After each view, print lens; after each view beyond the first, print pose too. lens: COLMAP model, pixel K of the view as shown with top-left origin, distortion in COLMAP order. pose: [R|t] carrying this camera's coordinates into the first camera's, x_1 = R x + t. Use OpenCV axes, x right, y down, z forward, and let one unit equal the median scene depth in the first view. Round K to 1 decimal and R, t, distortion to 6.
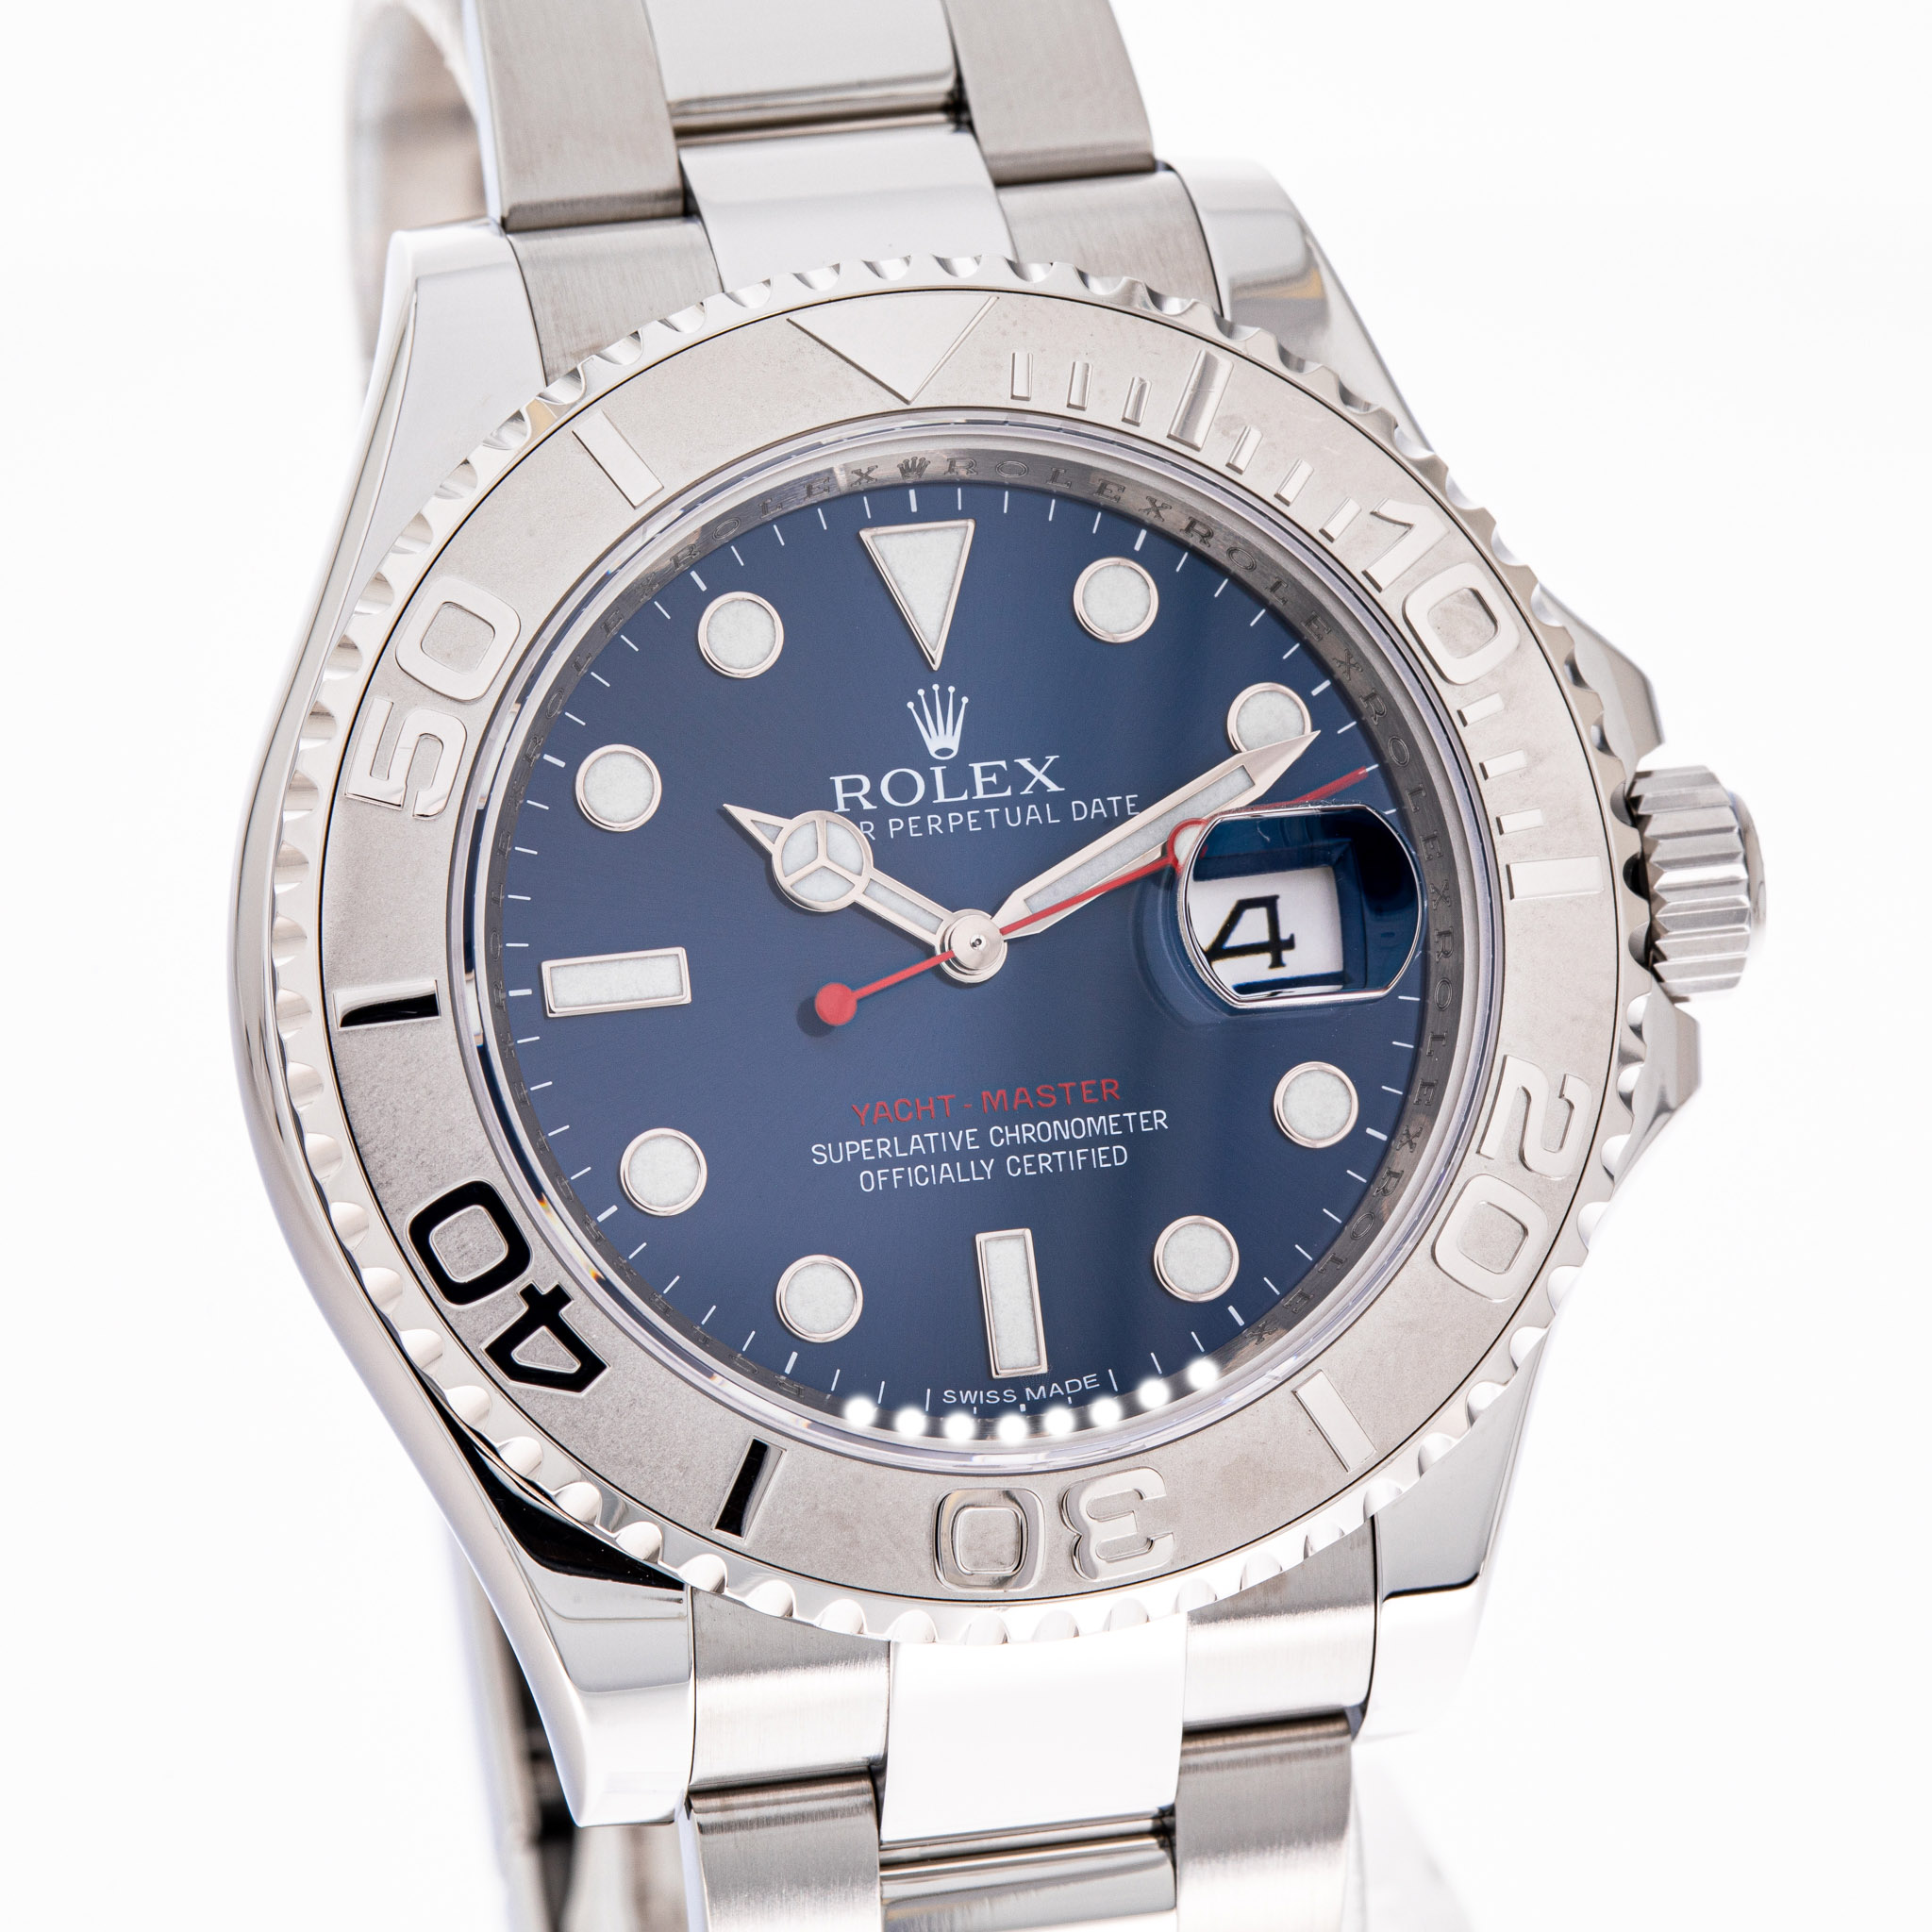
lens RADIAL K [[12673.2, 0, 966.0], [0, 12673.2, 966.0], [0, 0, 1]] dist [0.090899, 6.986366]
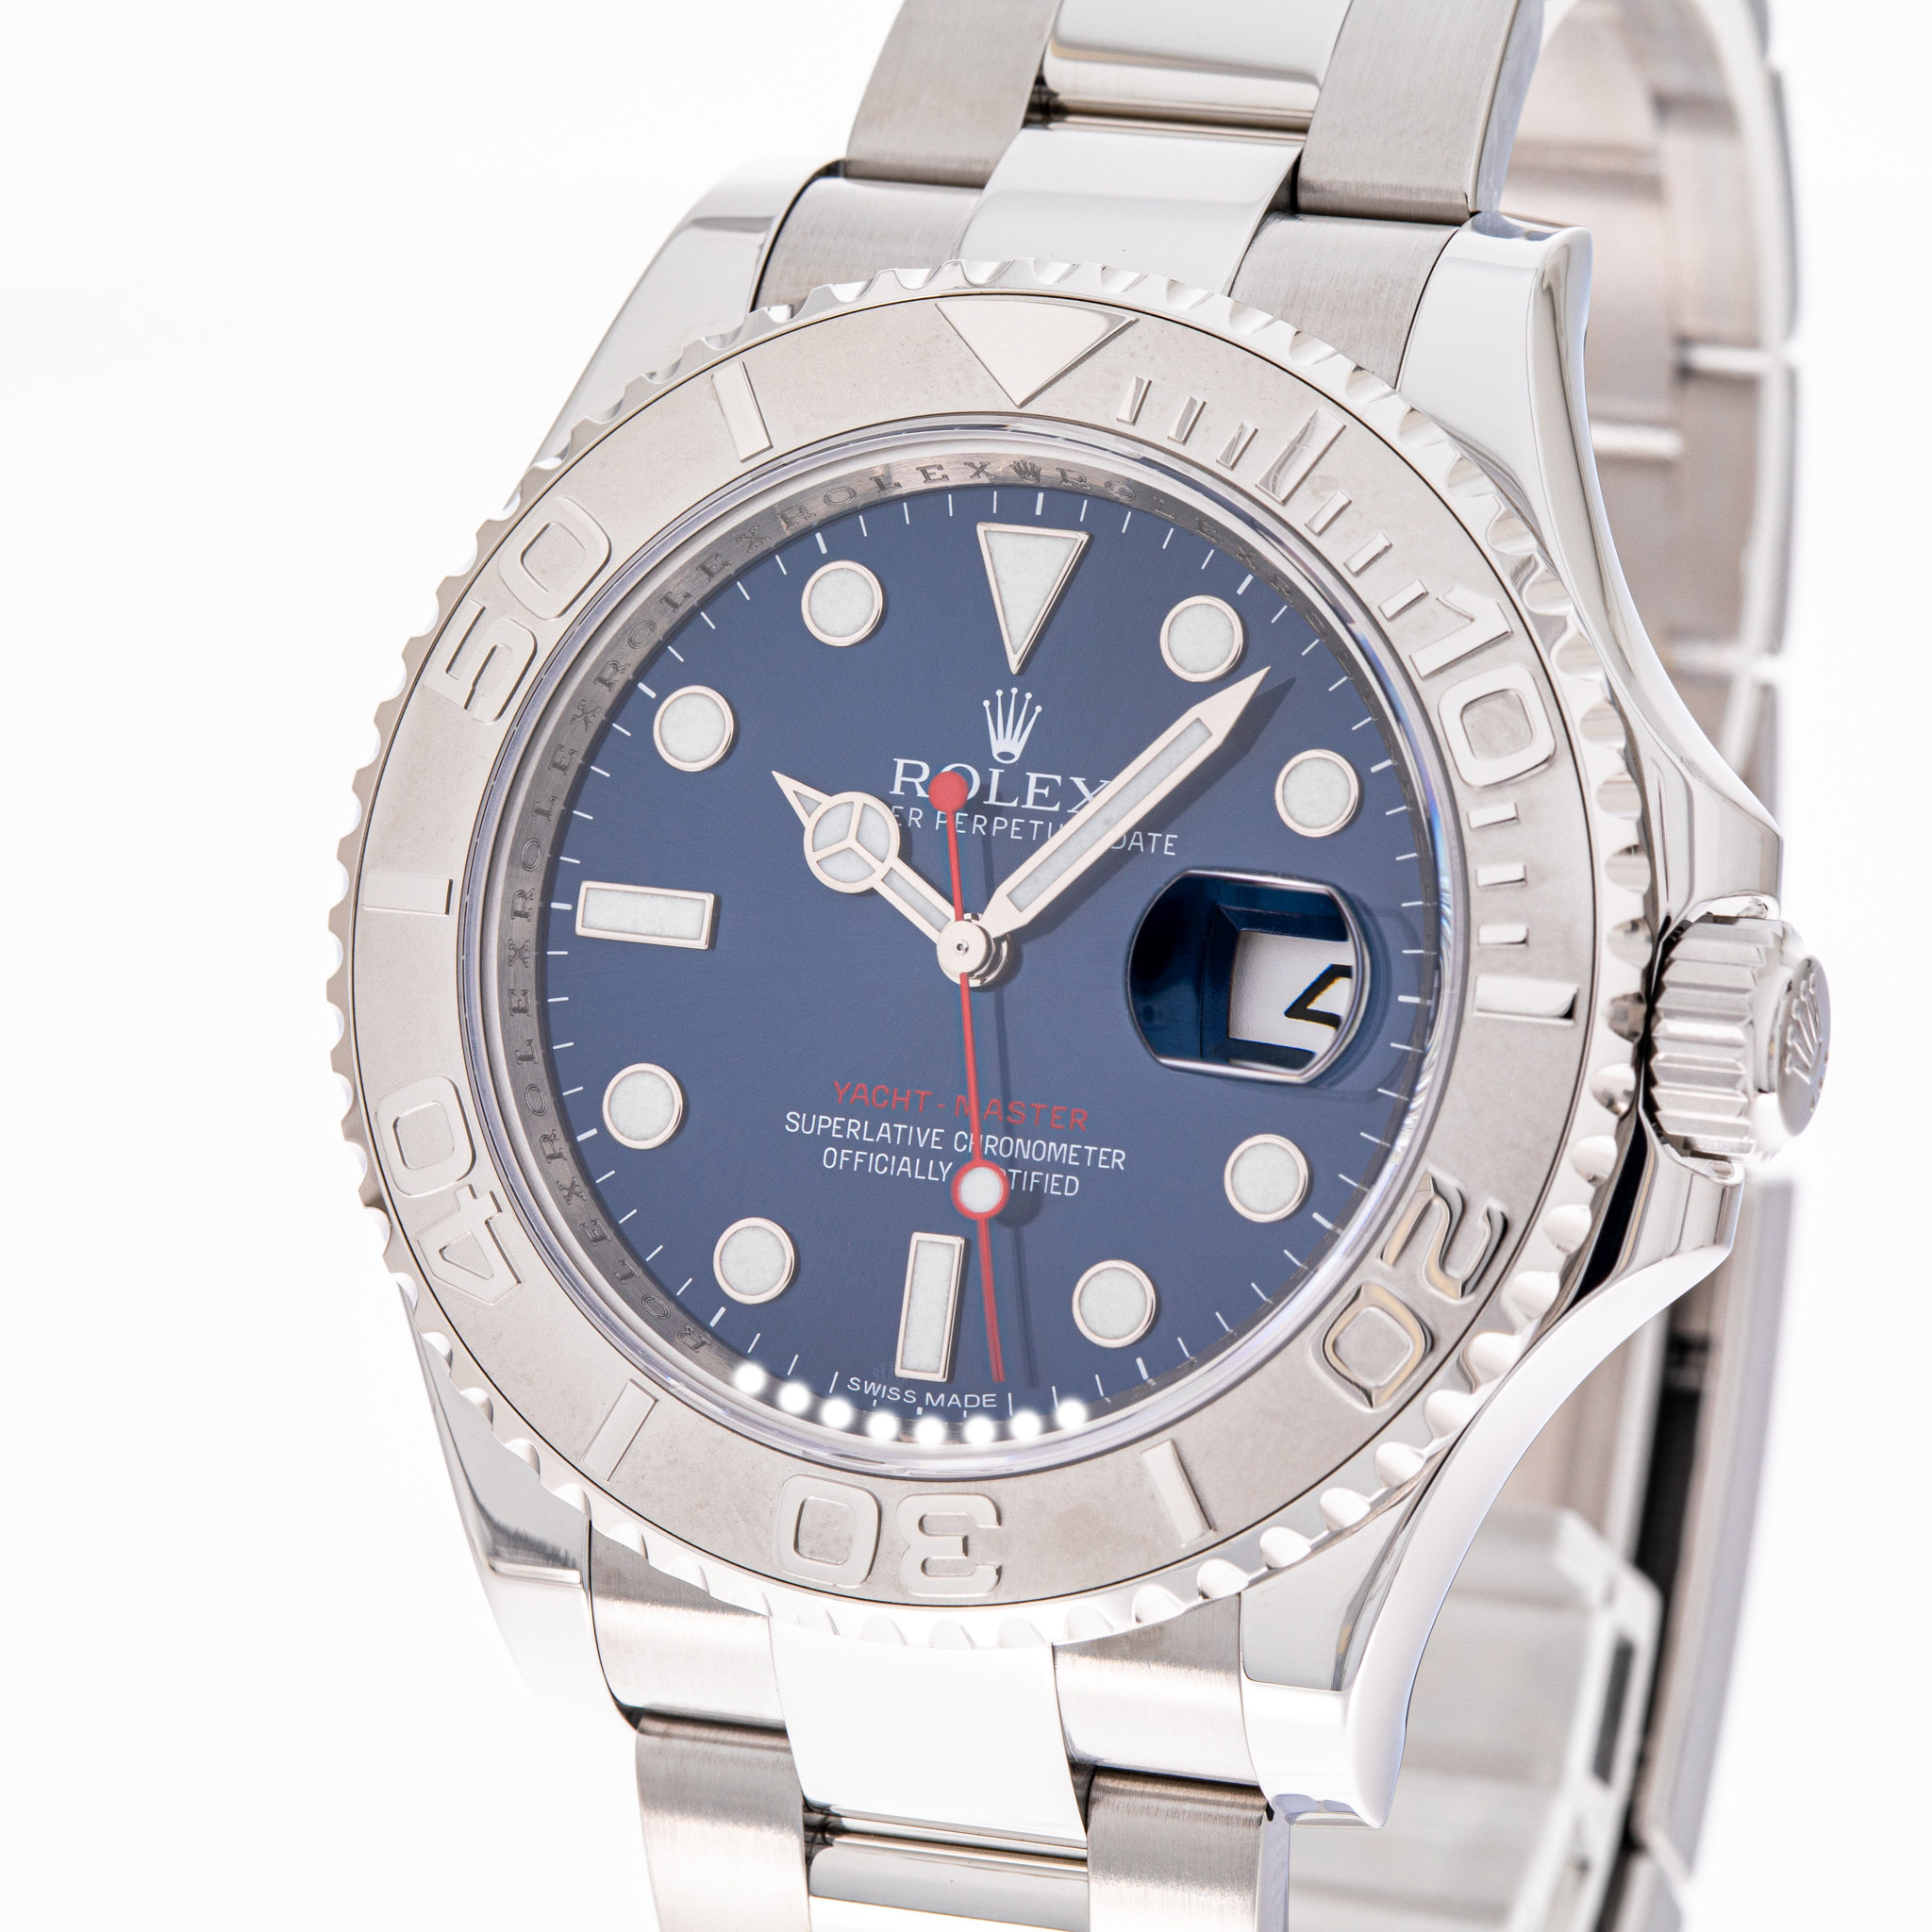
lens RADIAL K [[12673.2, 0, 966.0], [0, 12673.2, 966.0], [0, 0, 1]] dist [0.090899, 6.986366]
pose [[0.827661, 0.198023, -0.525132, 0.525352], [-0.179672, 0.979930, 0.086343, -0.086599], [0.531690, 0.022889, 0.846629, 0.151351]]
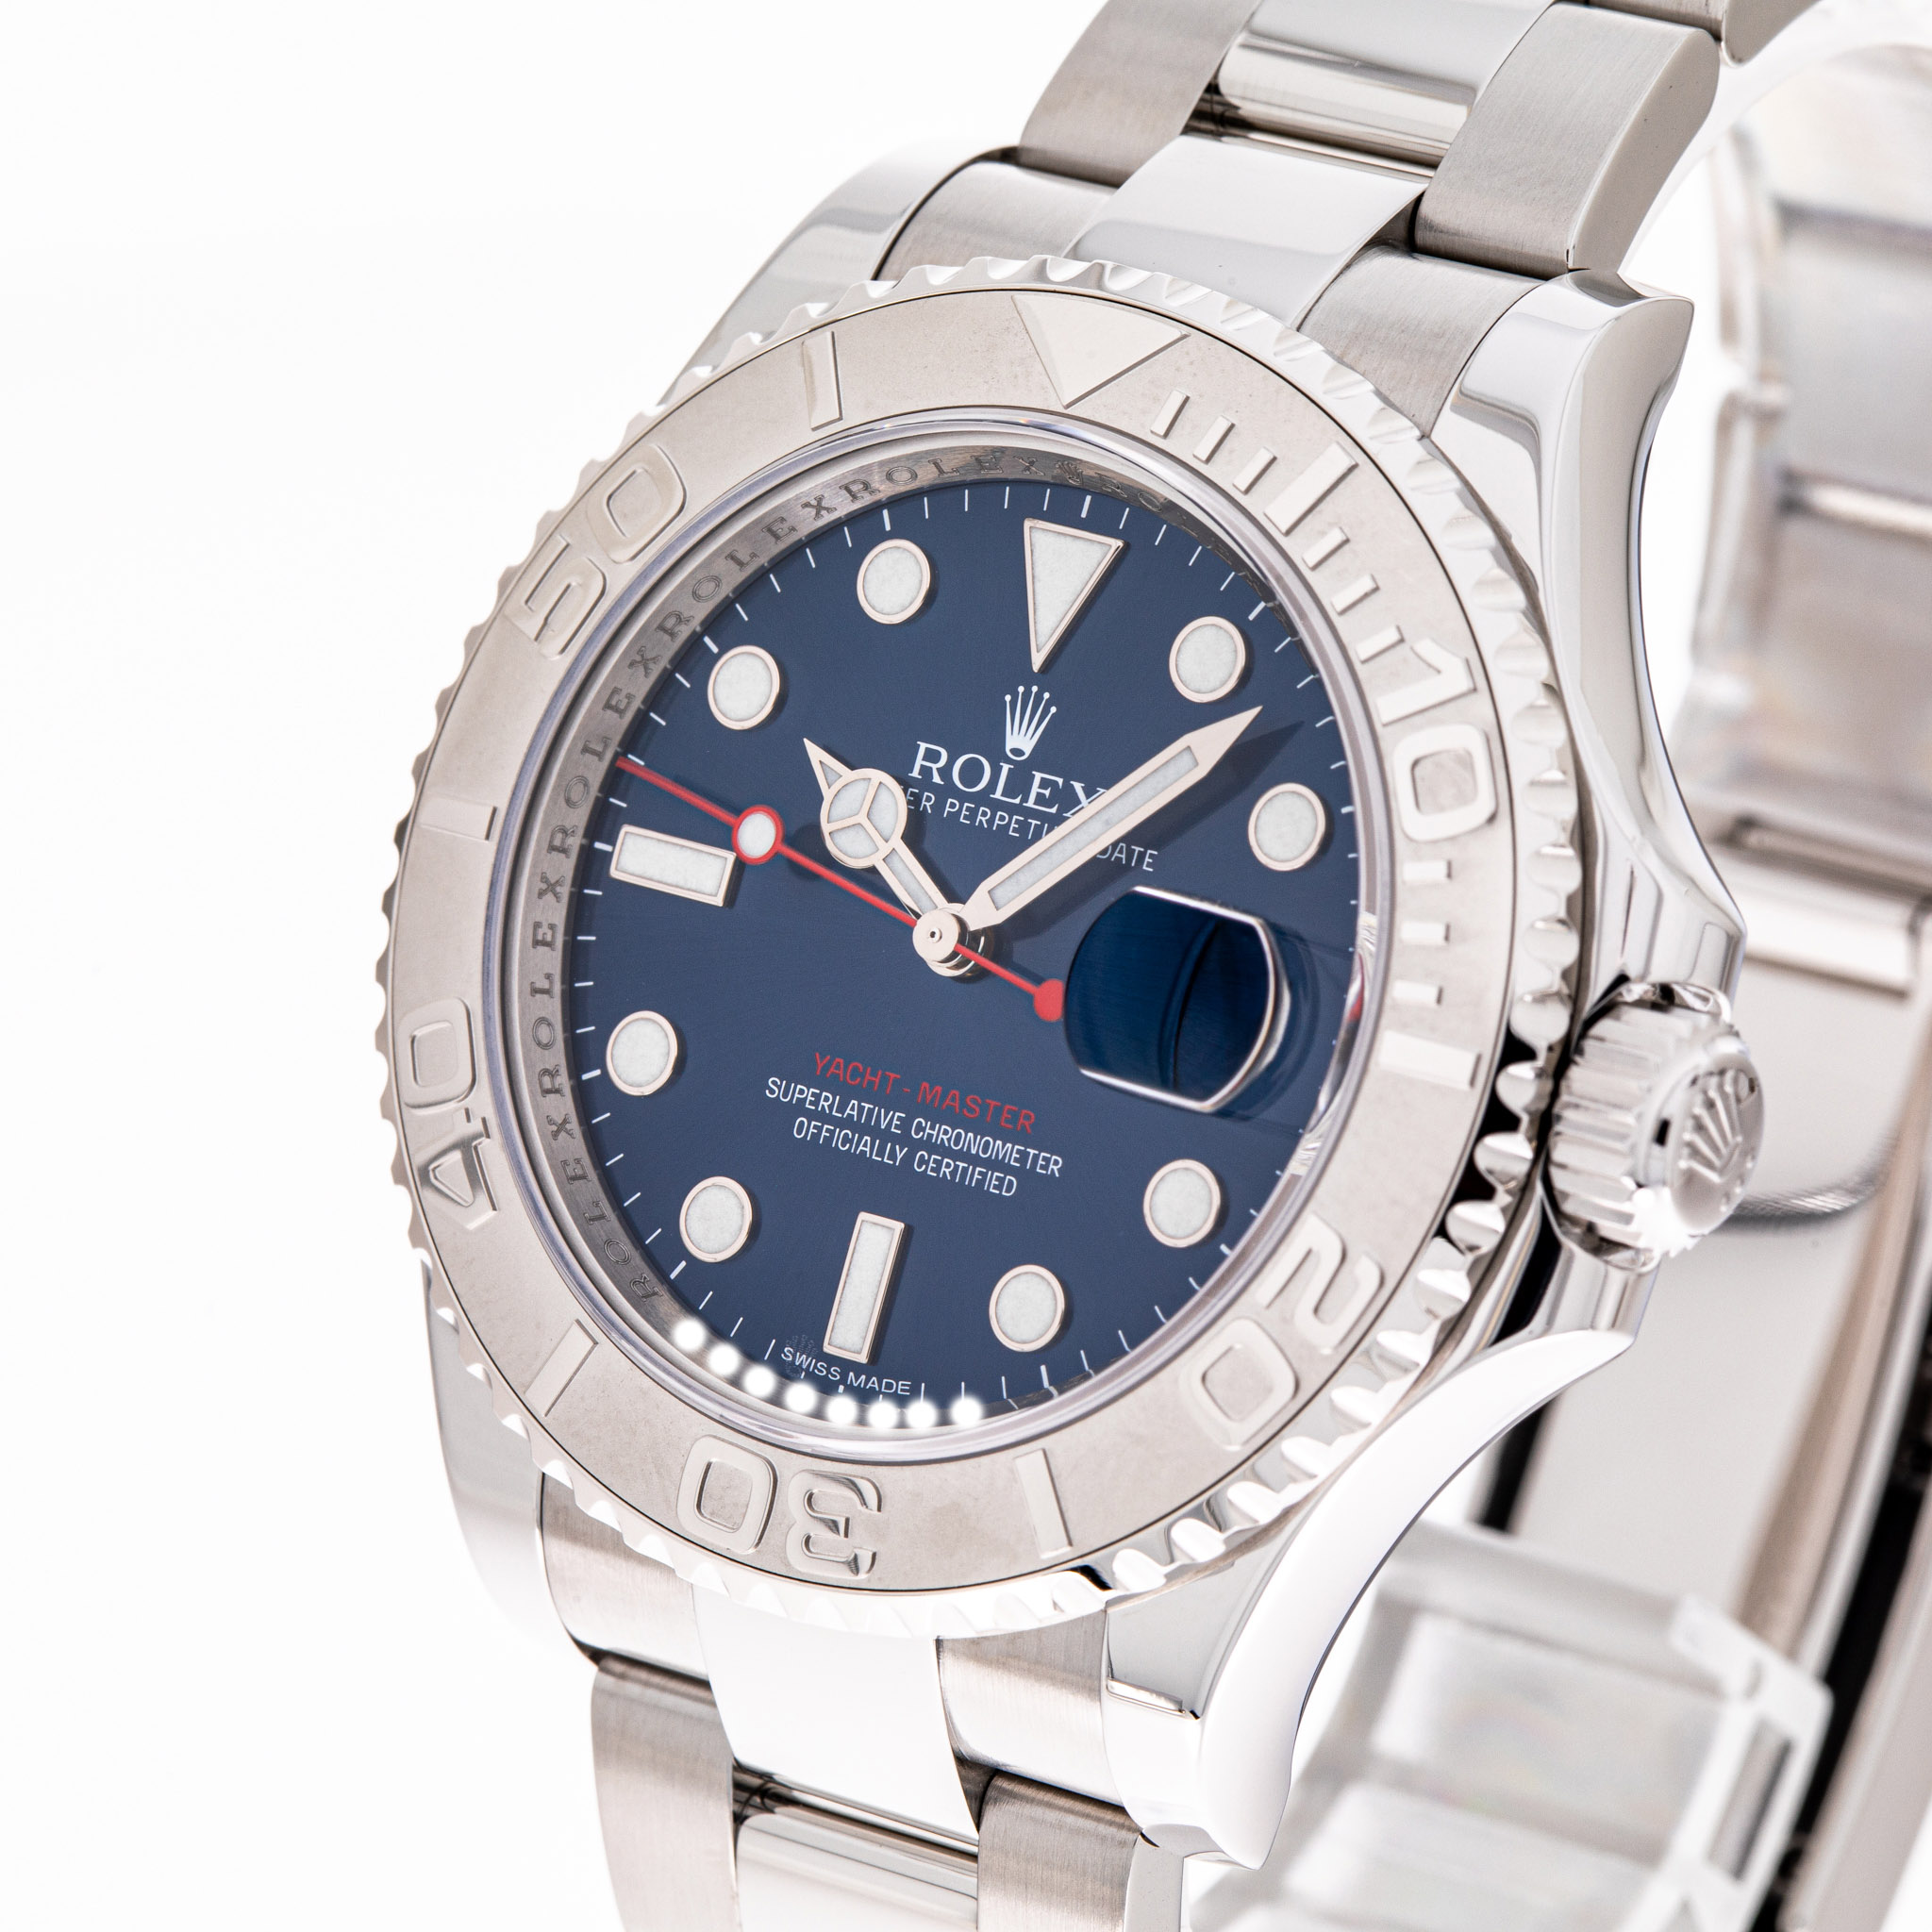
lens RADIAL K [[12673.2, 0, 966.0], [0, 12673.2, 966.0], [0, 0, 1]] dist [0.090899, 6.986366]
pose [[0.657455, 0.296820, -0.692569, 0.695026], [-0.280385, 0.949509, 0.140769, -0.140852], [0.699384, 0.101637, 0.707483, 0.290873]]
